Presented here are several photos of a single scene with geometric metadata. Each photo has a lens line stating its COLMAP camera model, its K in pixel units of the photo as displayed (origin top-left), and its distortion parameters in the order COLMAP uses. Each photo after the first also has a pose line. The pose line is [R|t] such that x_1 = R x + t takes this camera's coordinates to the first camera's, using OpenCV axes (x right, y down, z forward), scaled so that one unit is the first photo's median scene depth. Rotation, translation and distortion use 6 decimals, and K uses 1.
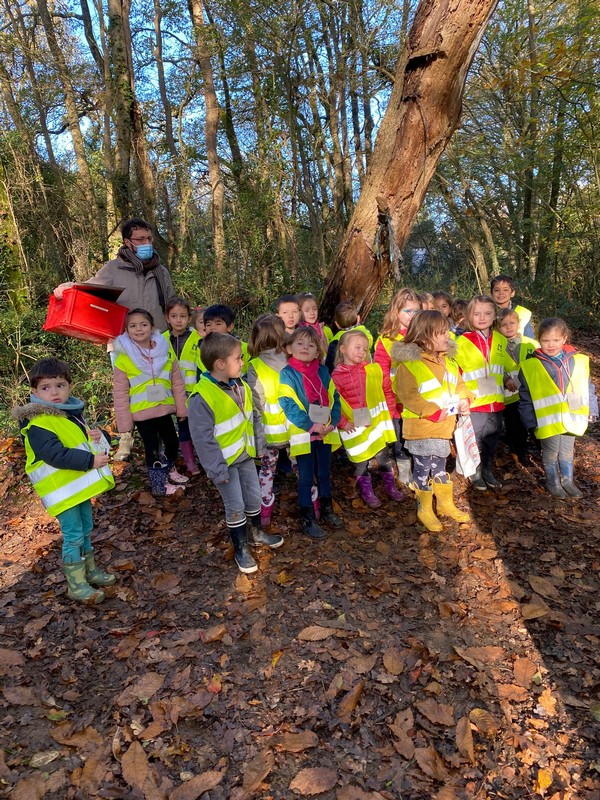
lens RADIAL K [[614.1, 0, 298.6], [0, 614.1, 394.7], [0, 0, 1]] dist [0.022171, -0.019766]
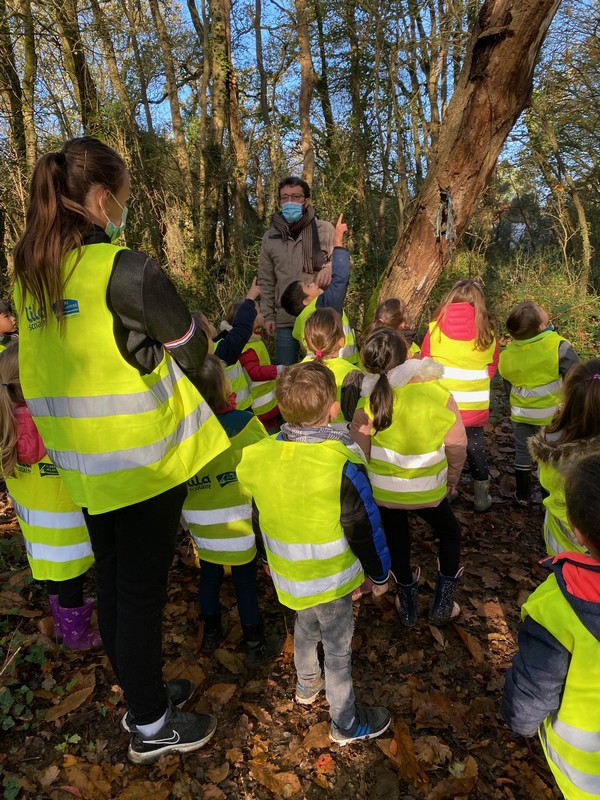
lens RADIAL K [[614.1, 0, 301.0], [0, 614.1, 400.9], [0, 0, 1]] dist [0.022171, -0.019766]
pose [[0.989598, 0.060629, -0.130458, 0.044558], [-0.053533, 0.996924, 0.057235, 0.005966], [0.133527, -0.049656, 0.989800, -0.055304]]
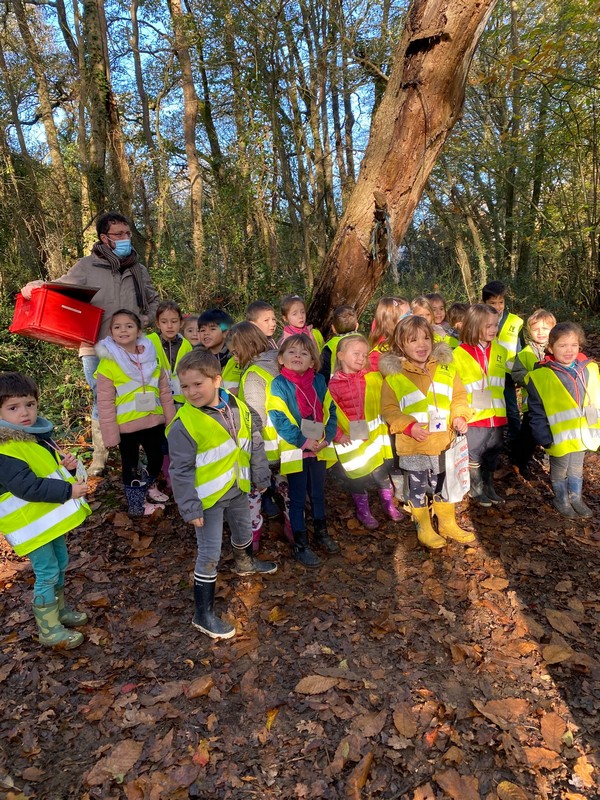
lens RADIAL K [[614.1, 0, 296.1], [0, 614.1, 394.3], [0, 0, 1]] dist [0.022171, -0.019766]
pose [[0.999521, -0.000184, 0.030960, -0.014172], [0.000028, 0.999987, 0.005040, -0.017834], [-0.030960, -0.005037, 0.999508, 0.063188]]
